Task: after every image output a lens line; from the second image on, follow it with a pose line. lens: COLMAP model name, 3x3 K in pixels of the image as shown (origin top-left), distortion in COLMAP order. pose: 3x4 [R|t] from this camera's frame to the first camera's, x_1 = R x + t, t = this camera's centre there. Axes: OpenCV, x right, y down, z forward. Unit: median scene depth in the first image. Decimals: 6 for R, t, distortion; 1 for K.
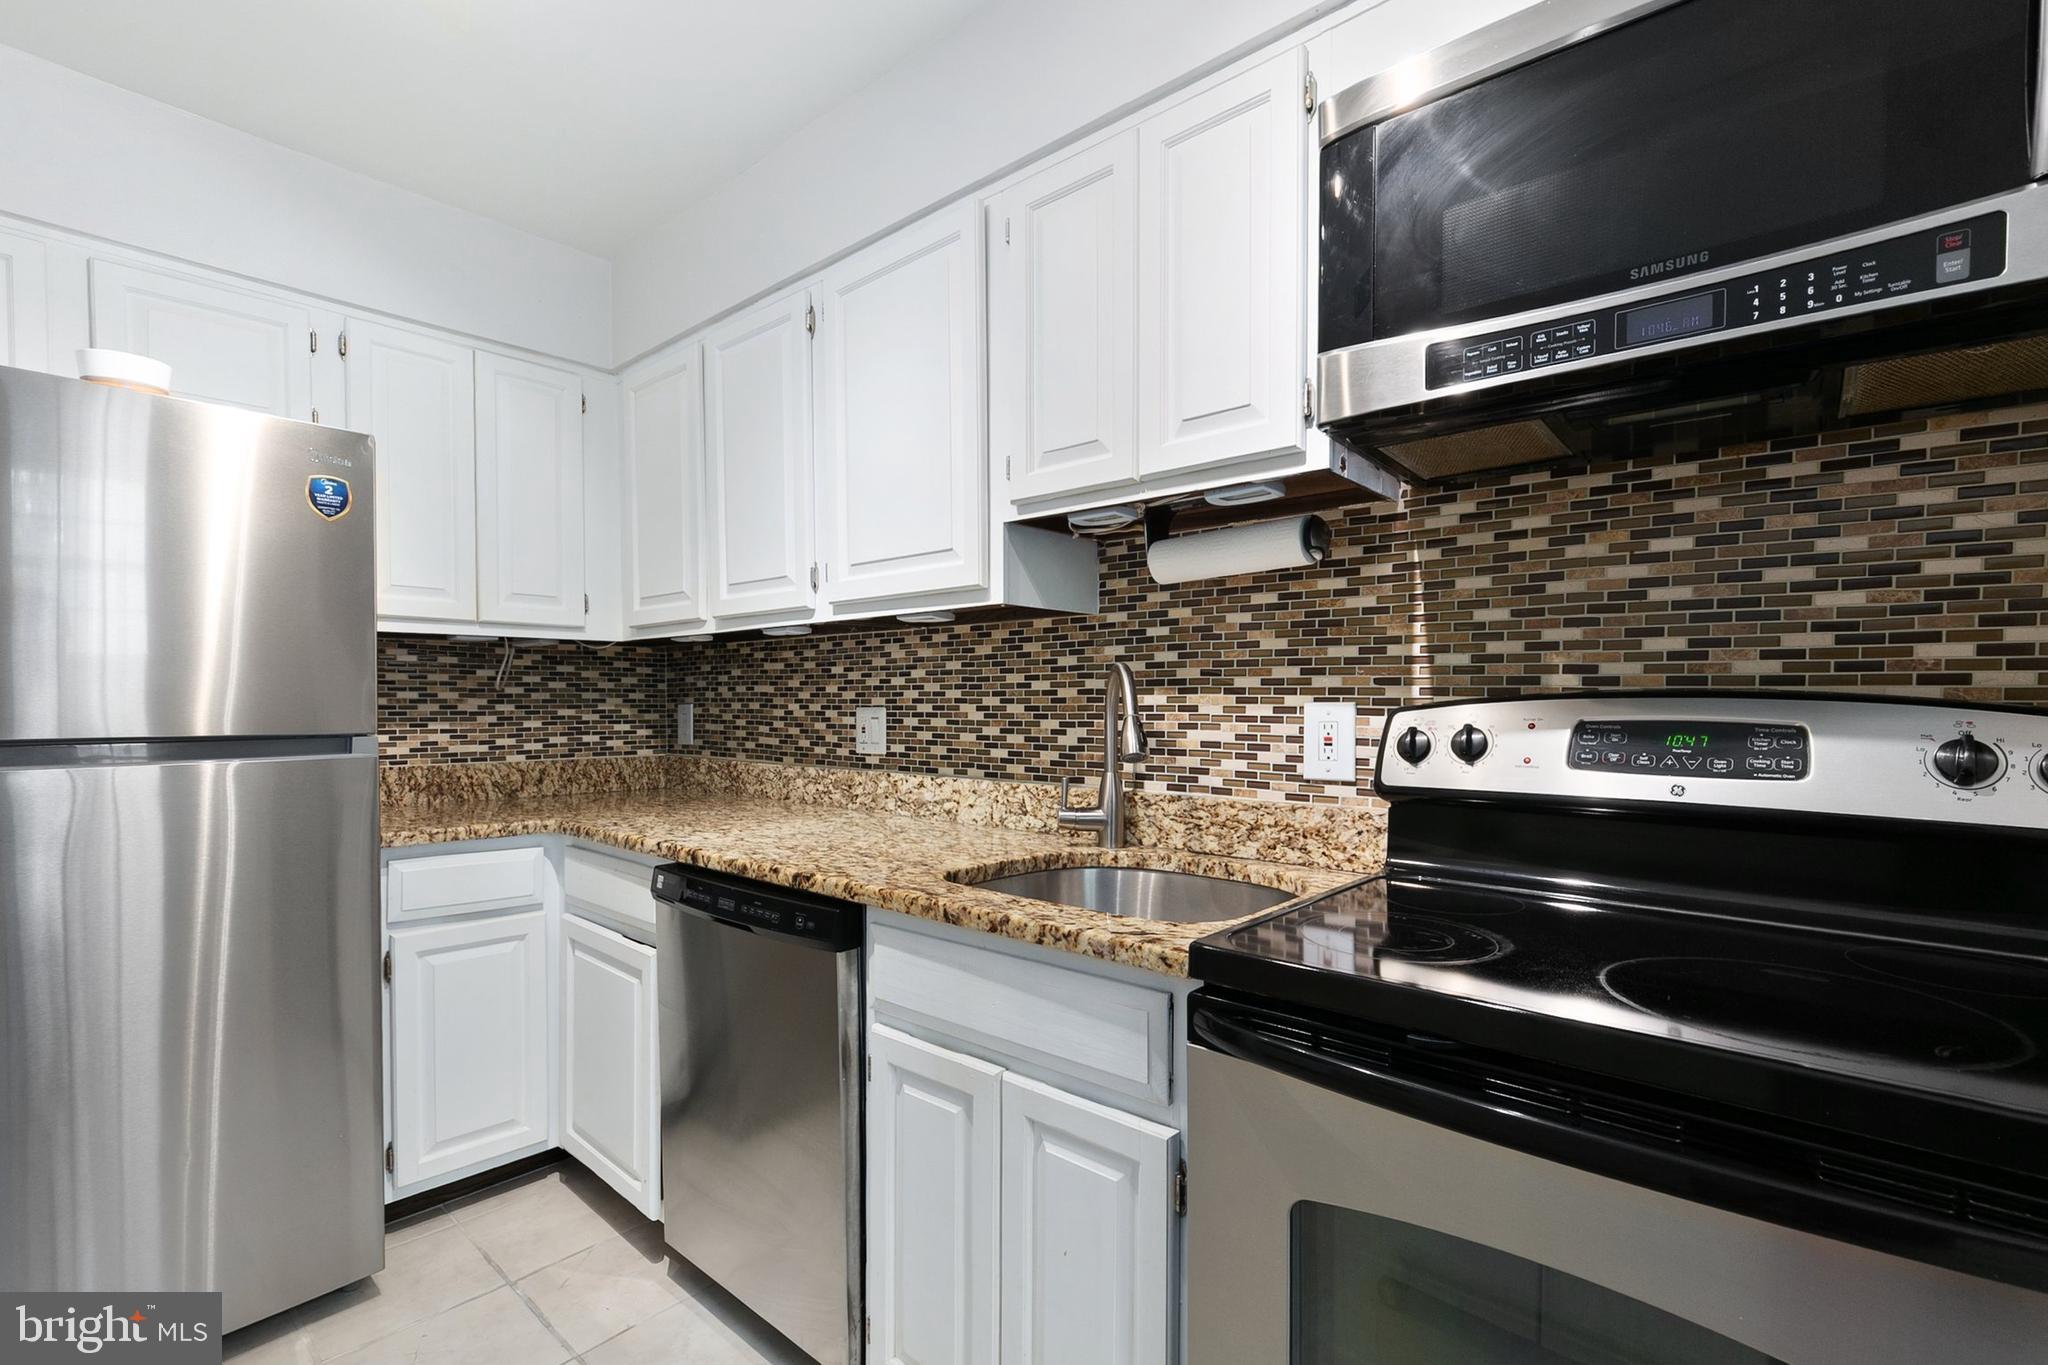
lens RADIAL K [[932.7, 0, 1005.3], [0, 932.7, 715.1], [0, 0, 1]] dist [0.011204, -0.003719]
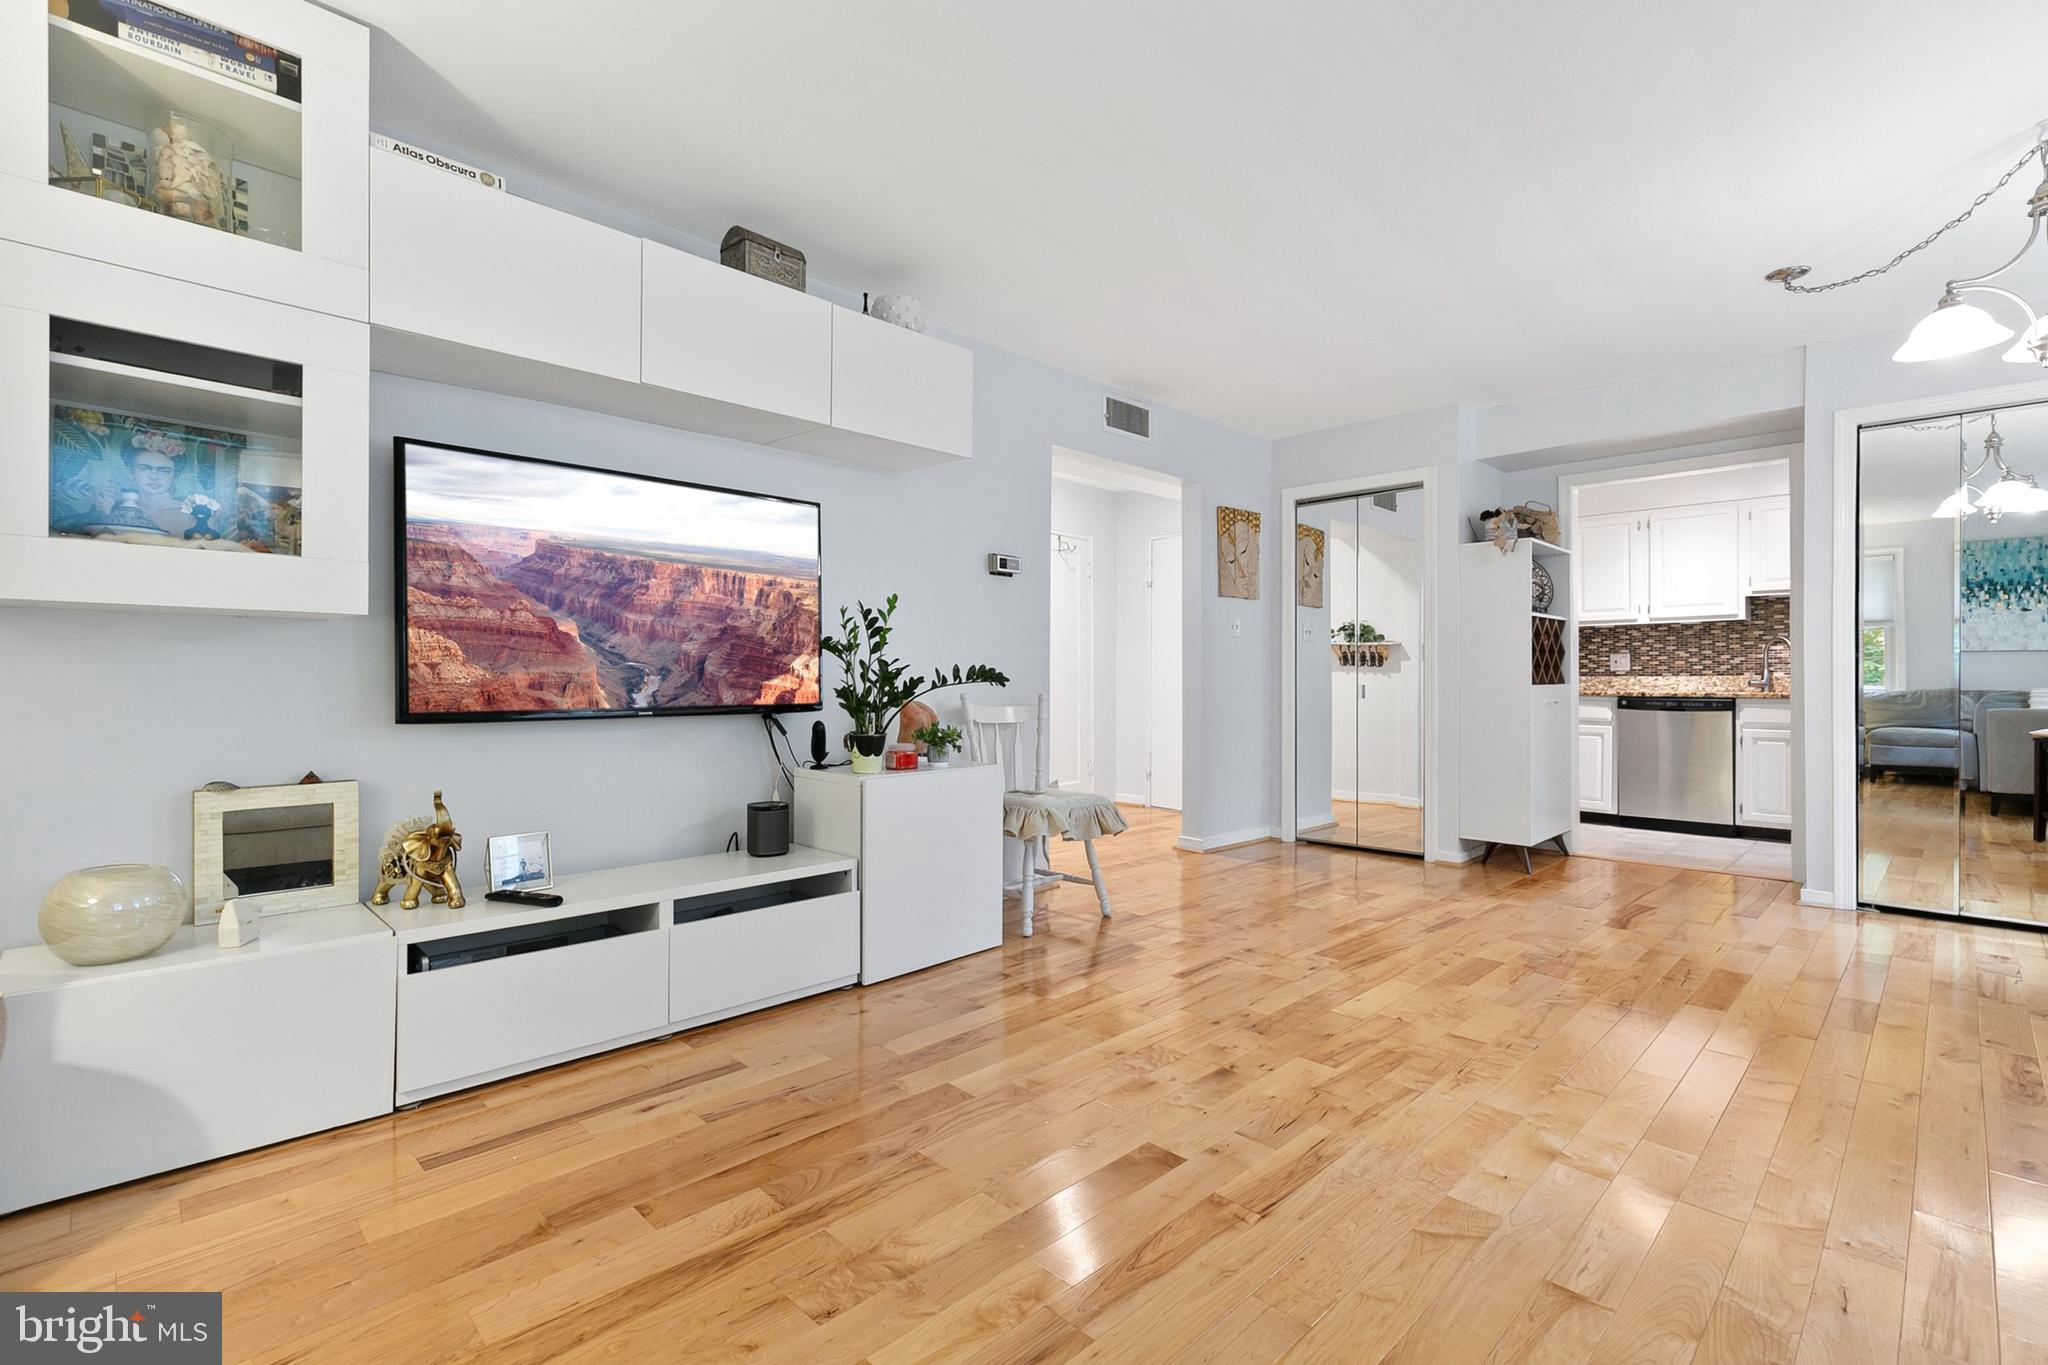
lens RADIAL K [[932.7, 0, 1013.8], [0, 932.7, 681.3], [0, 0, 1]] dist [0.011204, -0.003719]
pose [[0.999338, -0.000746, -0.036384, -2.199149], [0.000159, 0.999870, -0.016141, 0.141523], [0.036391, 0.016124, 0.999208, -2.189967]]
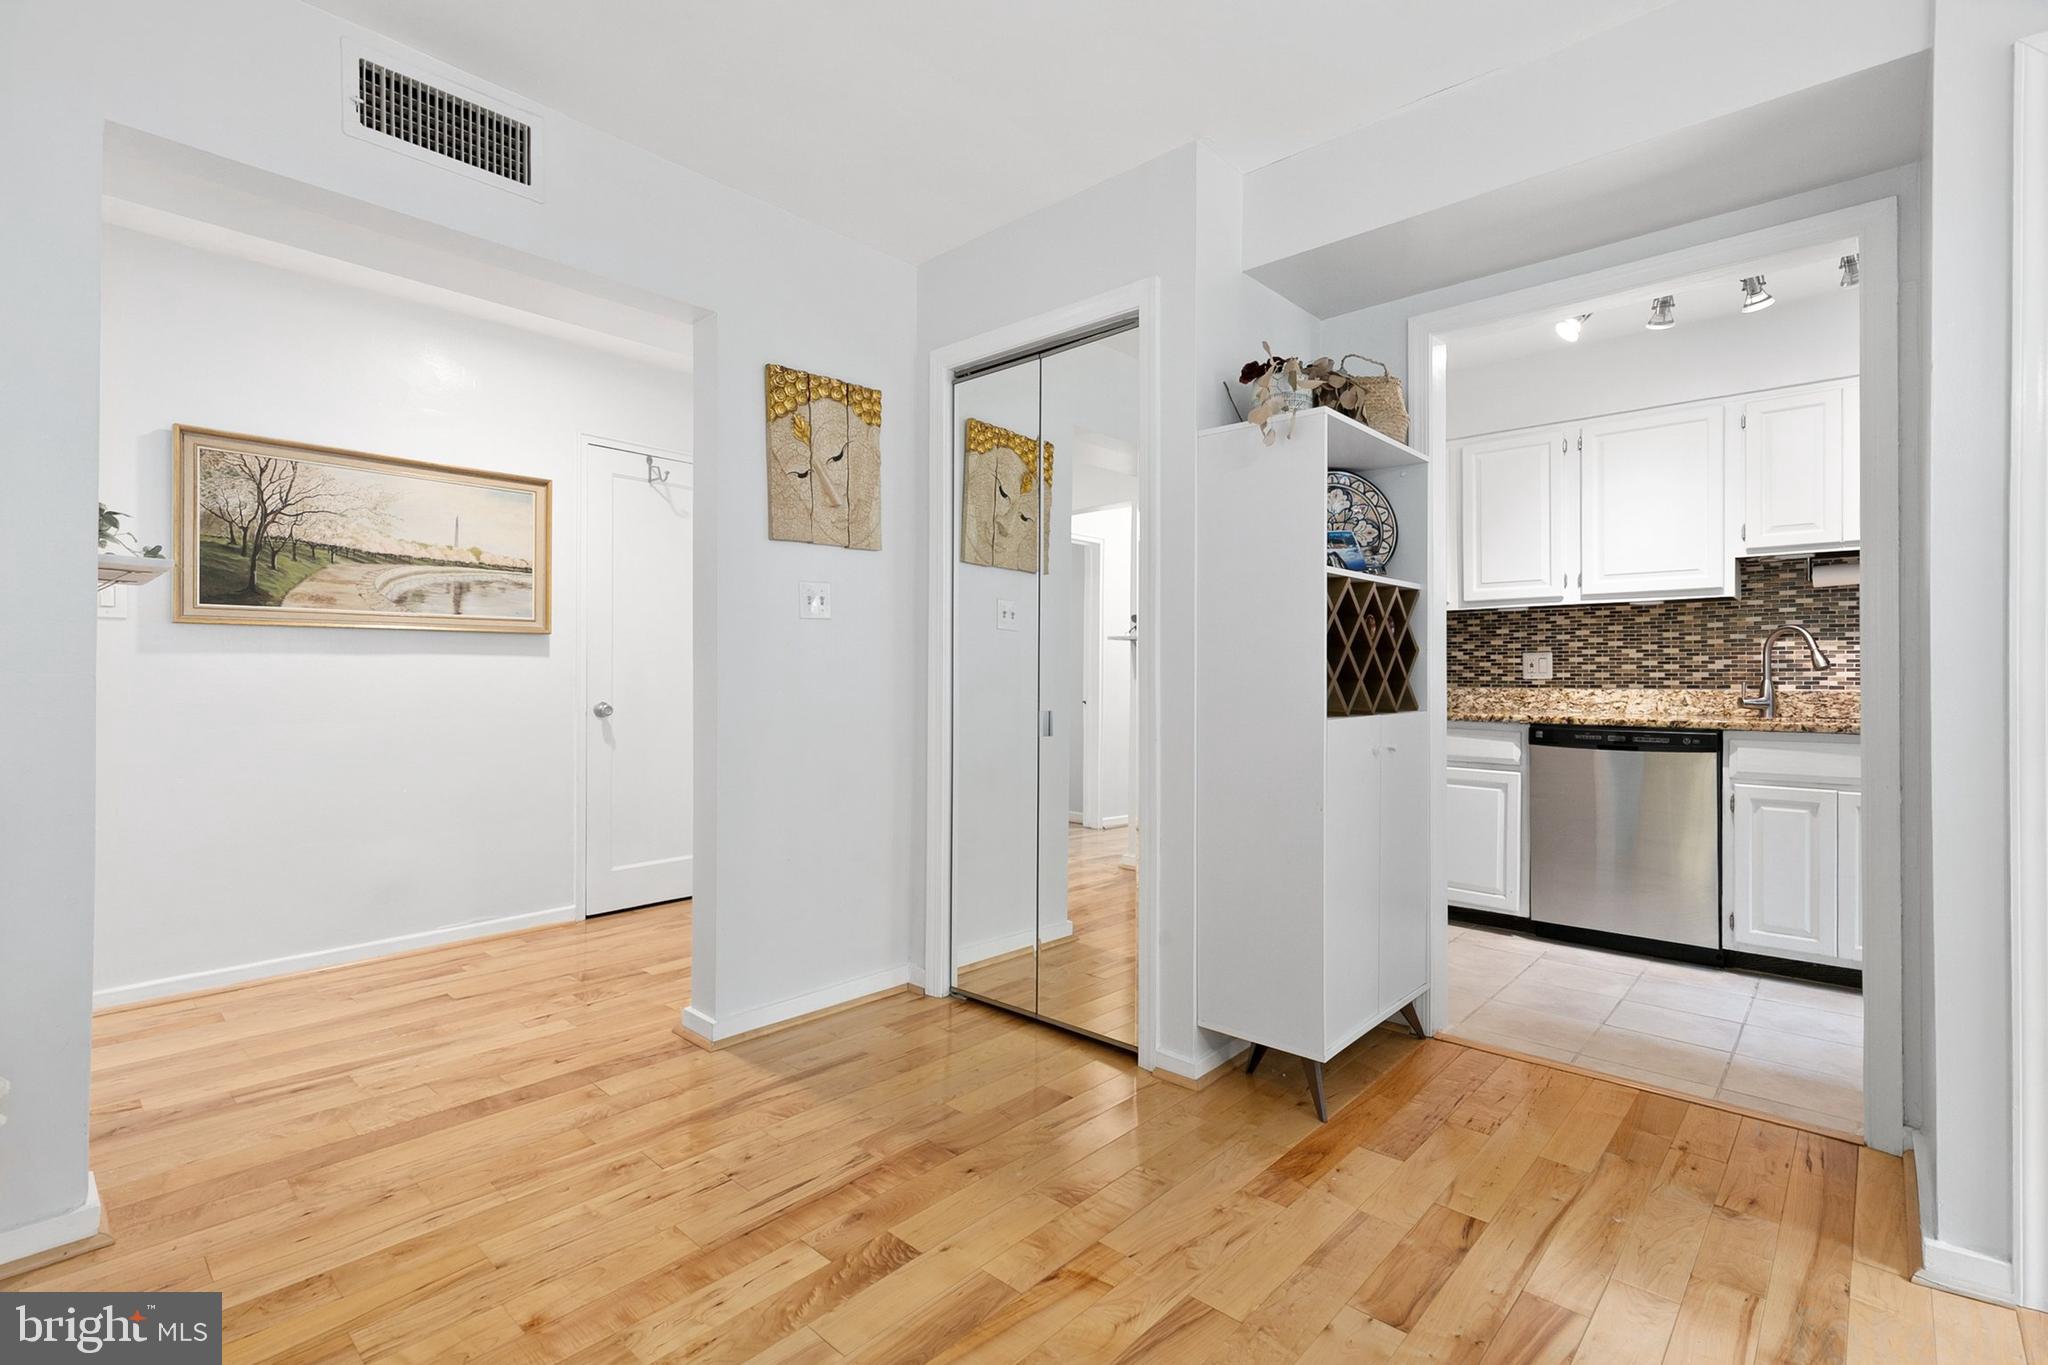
lens RADIAL K [[932.7, 0, 1018.0], [0, 932.7, 674.4], [0, 0, 1]] dist [0.011204, -0.003719]
pose [[0.999977, 0.001787, 0.006477, -1.366848], [-0.001666, 0.999825, -0.018655, 0.081507], [-0.006509, 0.018643, 0.999805, -0.912242]]
